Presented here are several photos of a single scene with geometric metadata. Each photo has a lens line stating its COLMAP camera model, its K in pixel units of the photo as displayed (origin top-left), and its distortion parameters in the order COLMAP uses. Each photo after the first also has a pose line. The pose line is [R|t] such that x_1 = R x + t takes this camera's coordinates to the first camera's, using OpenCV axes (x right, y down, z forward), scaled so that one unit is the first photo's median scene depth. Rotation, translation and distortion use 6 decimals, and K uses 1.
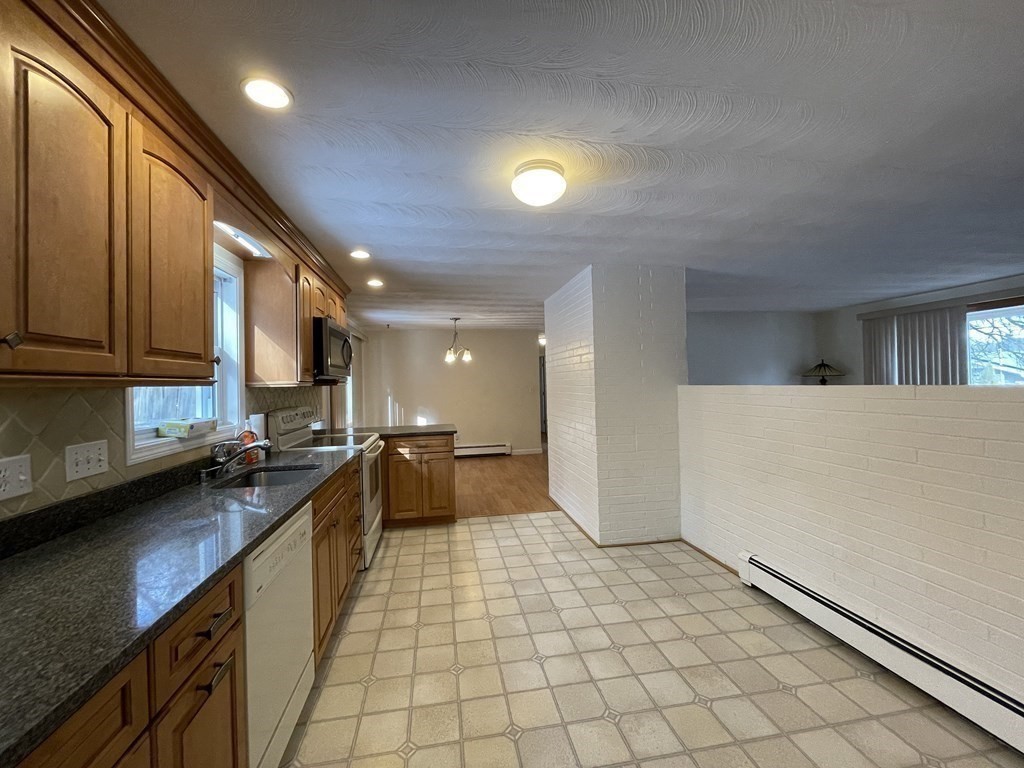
lens RADIAL K [[413.5, 0, 510.5], [0, 413.5, 382.4], [0, 0, 1]] dist [0.001040, 0.000069]
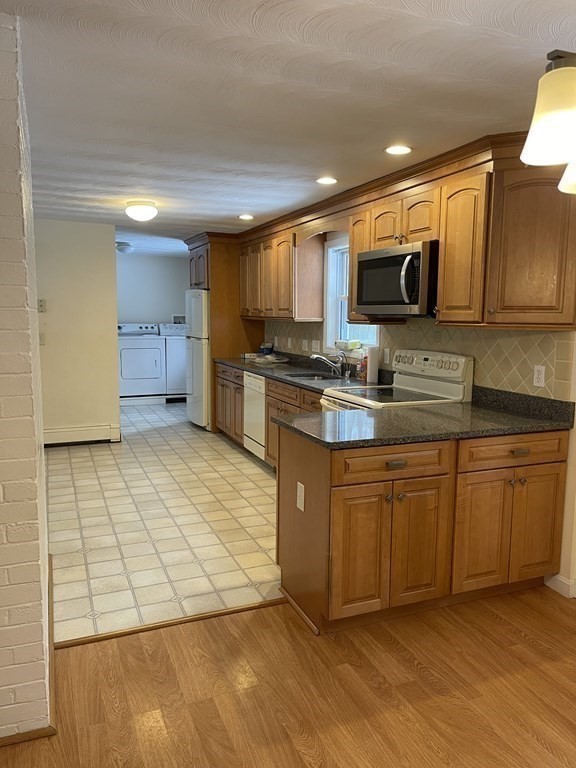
lens RADIAL K [[580.2, 0, 287.4], [0, 580.2, 383.1], [0, 0, 1]] dist [0.037614, -0.017800]
pose [[-0.976612, 0.049101, -0.209329, 0.006271], [0.021691, 0.991108, 0.131281, -0.036421], [0.213914, 0.123670, -0.968993, 2.325194]]
